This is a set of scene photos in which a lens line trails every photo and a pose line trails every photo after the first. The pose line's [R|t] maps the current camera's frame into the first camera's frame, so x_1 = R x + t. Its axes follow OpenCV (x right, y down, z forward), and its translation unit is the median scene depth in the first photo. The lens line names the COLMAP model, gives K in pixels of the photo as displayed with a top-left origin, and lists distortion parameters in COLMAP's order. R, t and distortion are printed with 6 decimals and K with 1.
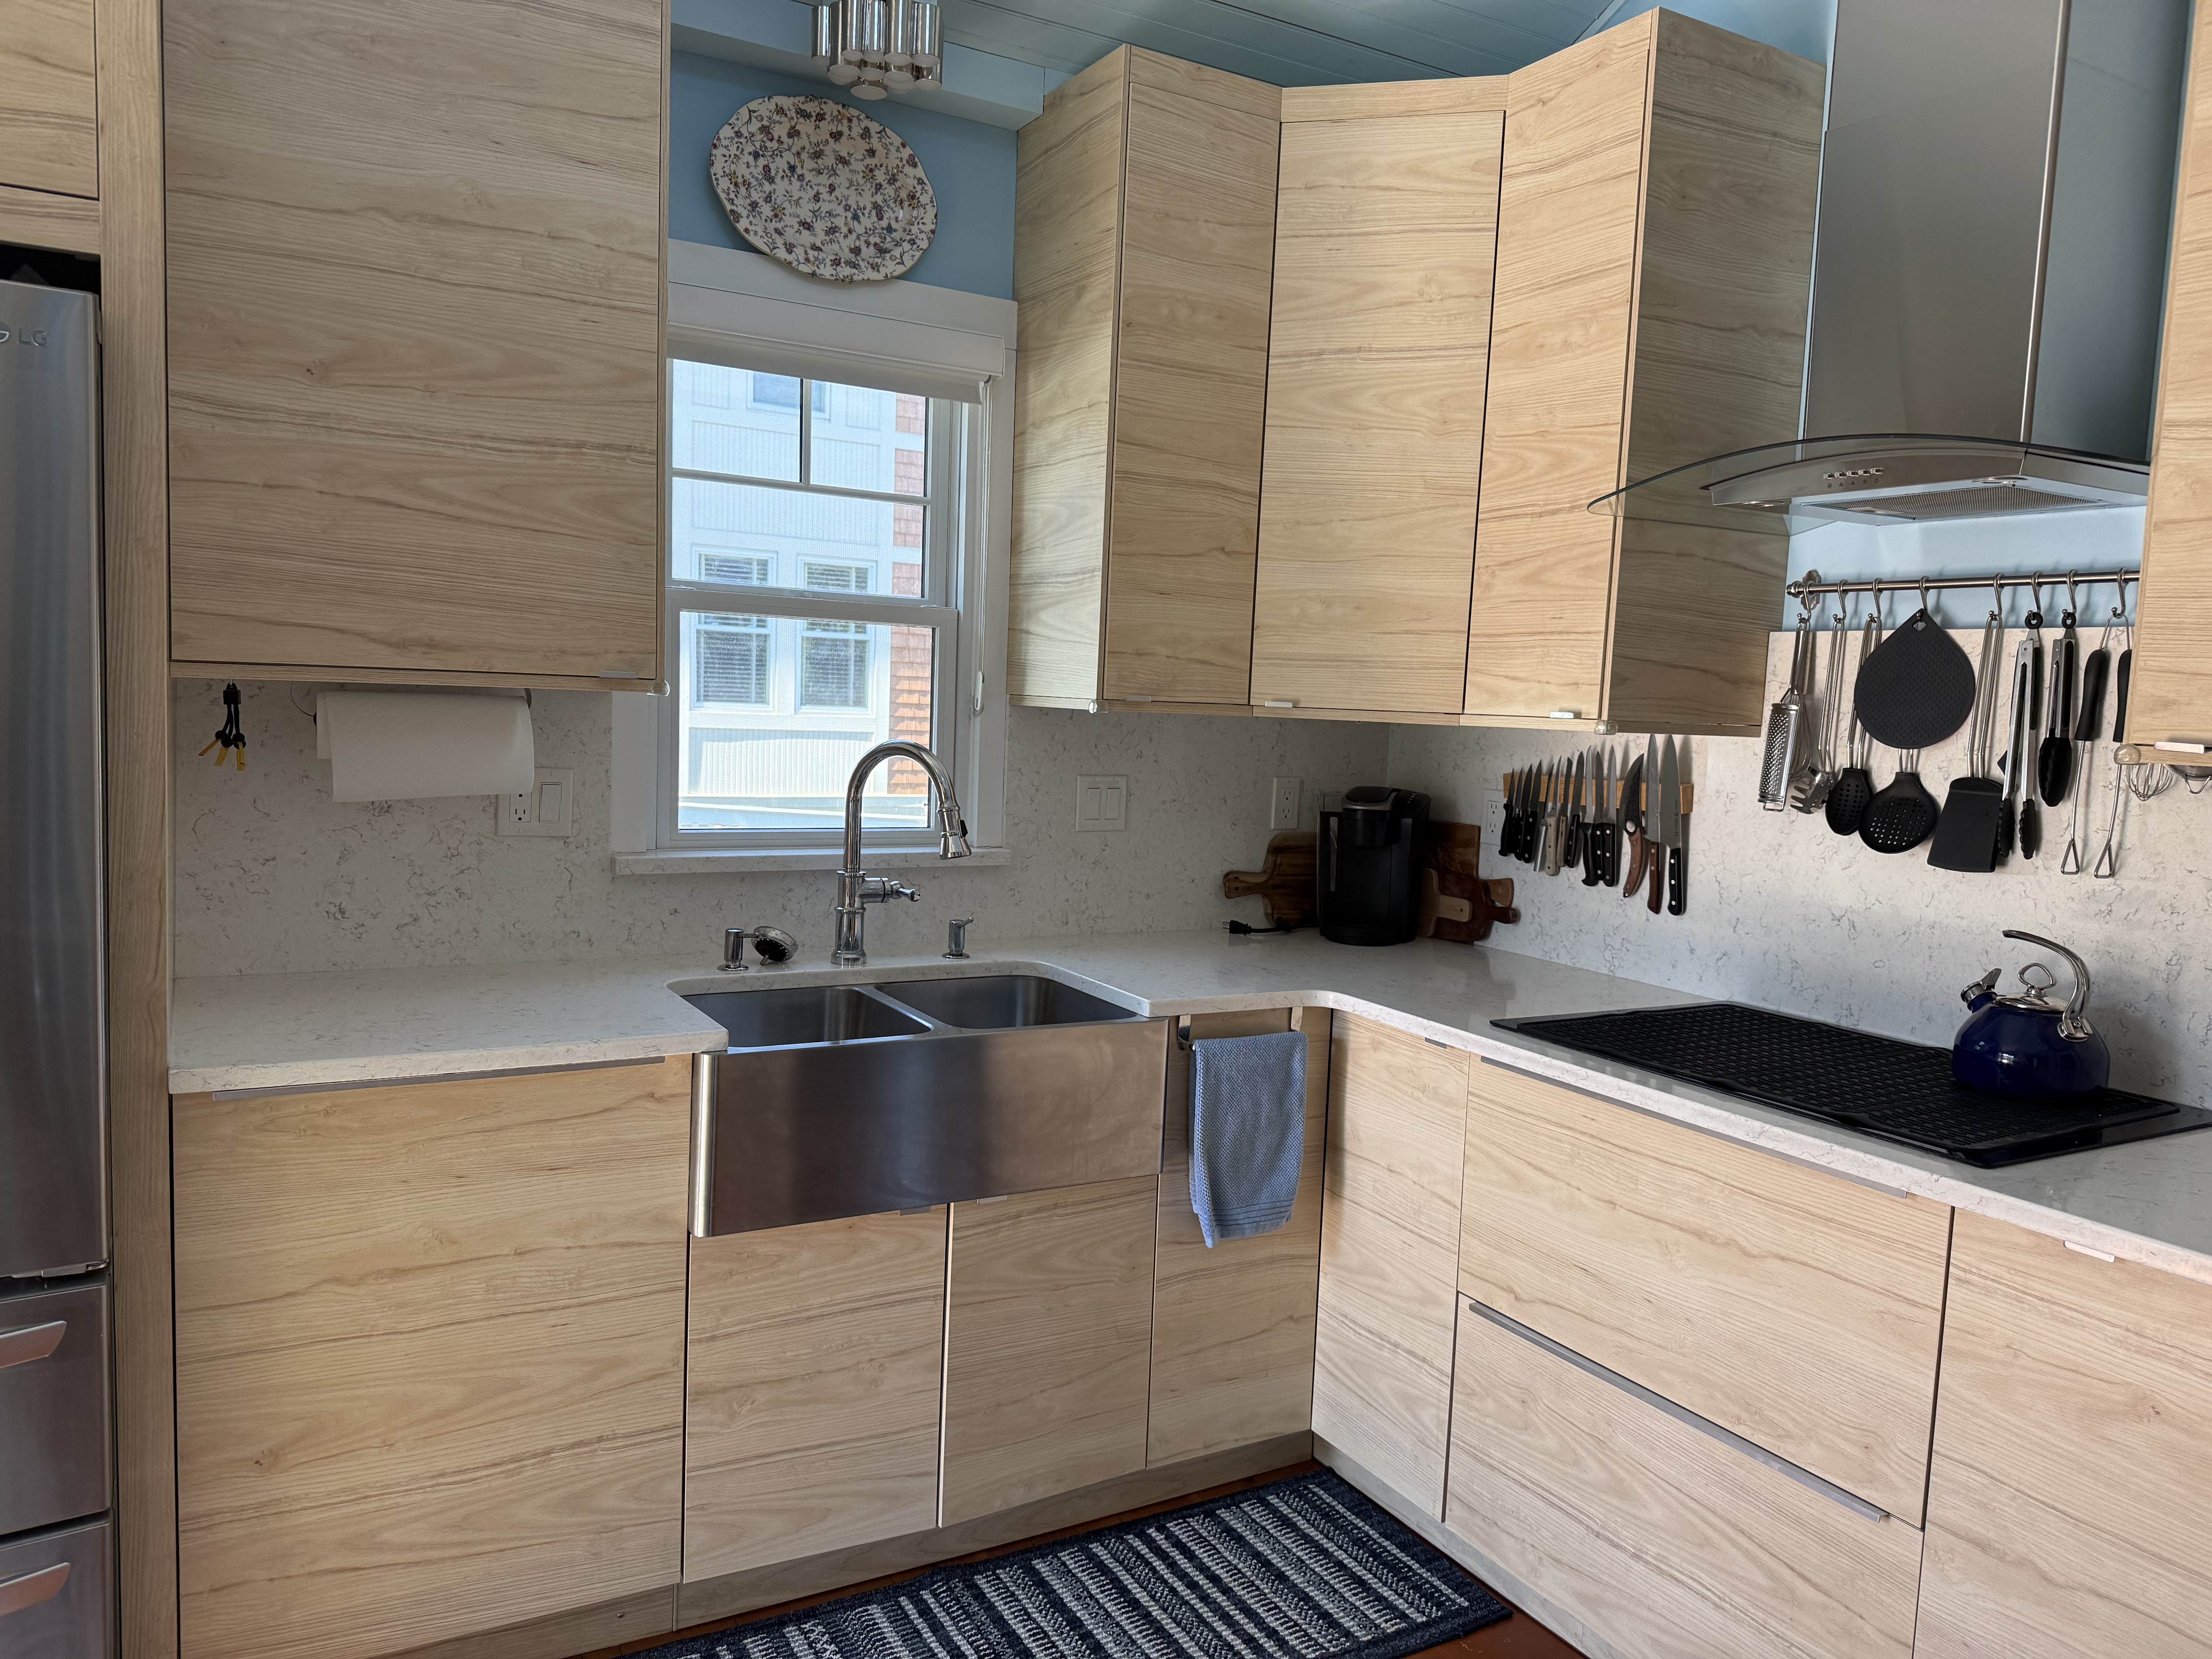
lens RADIAL K [[1535.6, 0, 1109.0], [0, 1535.6, 820.1], [0, 0, 1]] dist [0.042599, -0.063794]
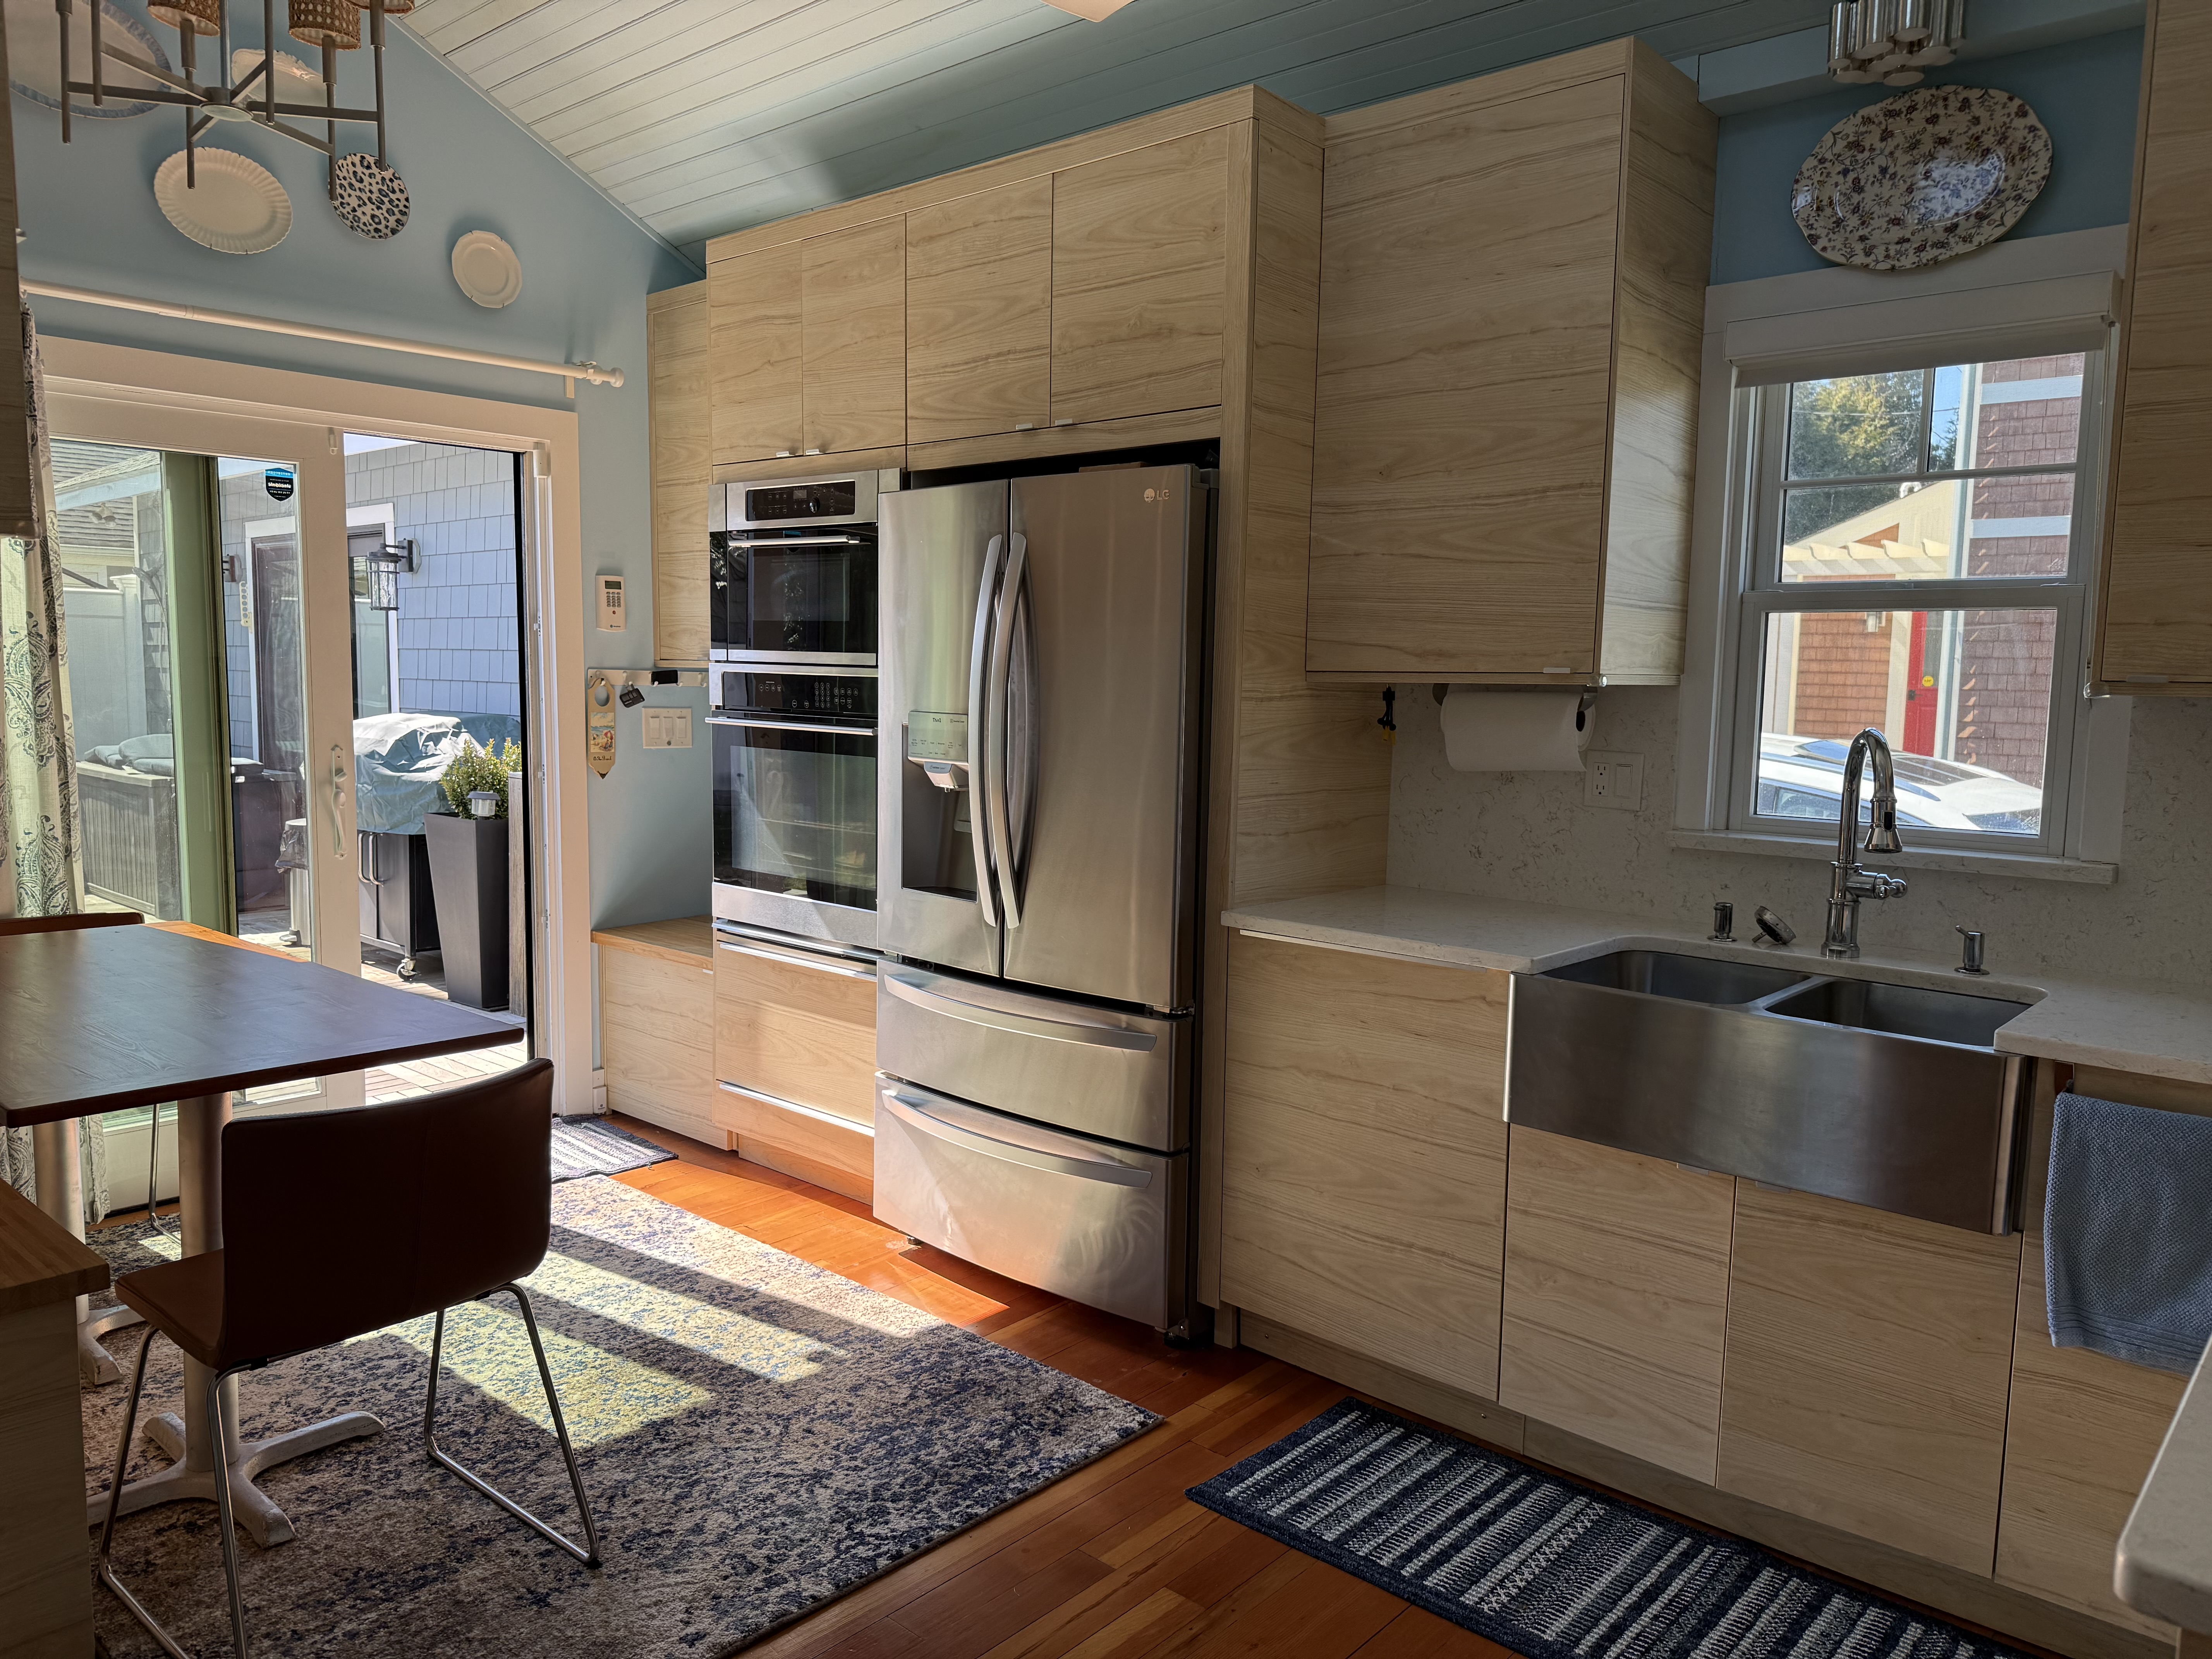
lens RADIAL K [[1535.6, 0, 1109.0], [0, 1535.6, 820.1], [0, 0, 1]] dist [0.042599, -0.063794]
pose [[0.317792, 0.057261, -0.946430, 0.663412], [-0.082355, 0.996069, 0.032611, 0.012745], [0.944577, 0.067580, 0.321259, 0.238781]]
